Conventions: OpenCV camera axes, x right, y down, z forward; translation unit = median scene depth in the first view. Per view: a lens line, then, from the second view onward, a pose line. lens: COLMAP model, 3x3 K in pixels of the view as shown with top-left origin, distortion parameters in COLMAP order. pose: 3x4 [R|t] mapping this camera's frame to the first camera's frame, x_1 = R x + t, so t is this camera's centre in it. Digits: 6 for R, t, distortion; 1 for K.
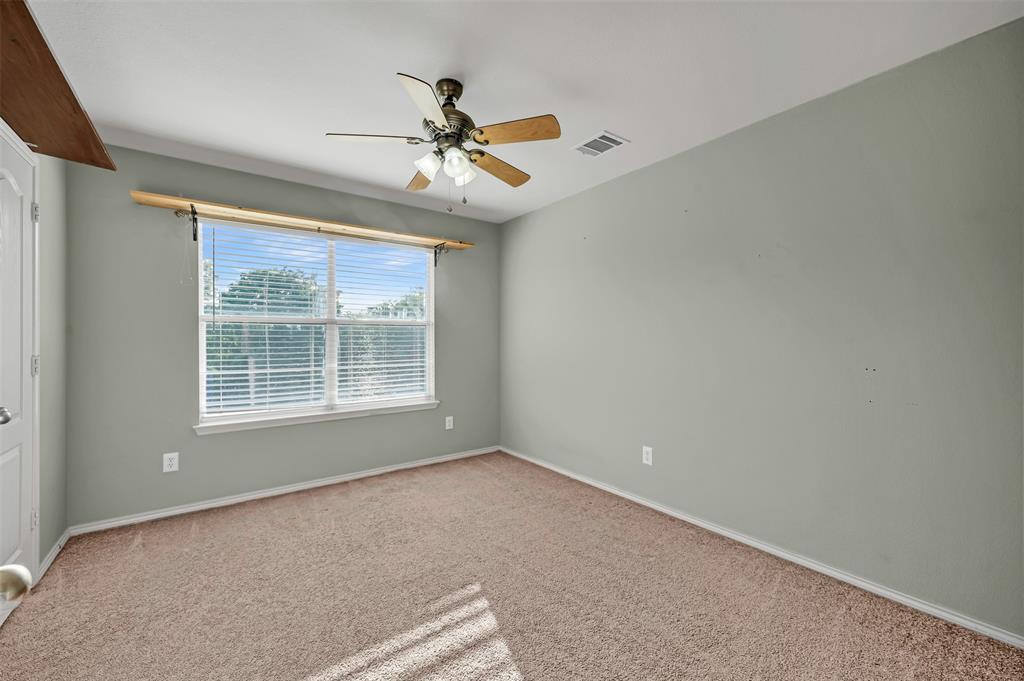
lens RADIAL K [[417.0, 0, 513.4], [0, 417.0, 319.4], [0, 0, 1]] dist [-0.001460, -0.000394]
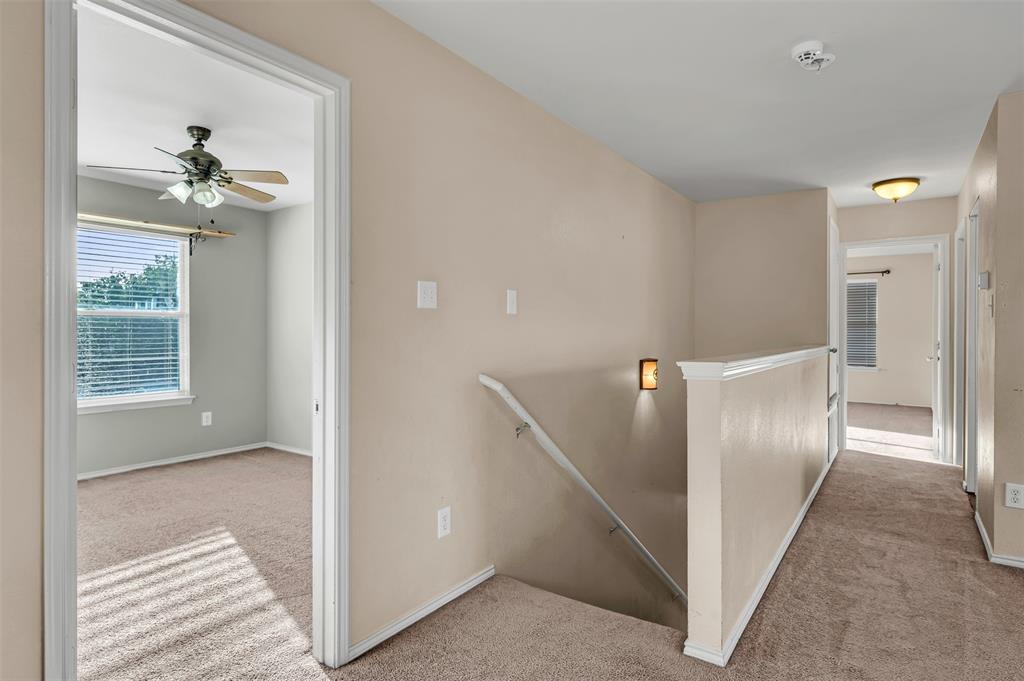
lens RADIAL K [[571.2, 0, 513.7], [0, 571.2, 322.9], [0, 0, 1]] dist [-0.003670, -0.001502]
pose [[0.949329, 0.007590, 0.314192, 0.109081], [-0.016422, 0.999541, 0.025473, -0.018238], [-0.313854, -0.029342, 0.949018, -0.489225]]
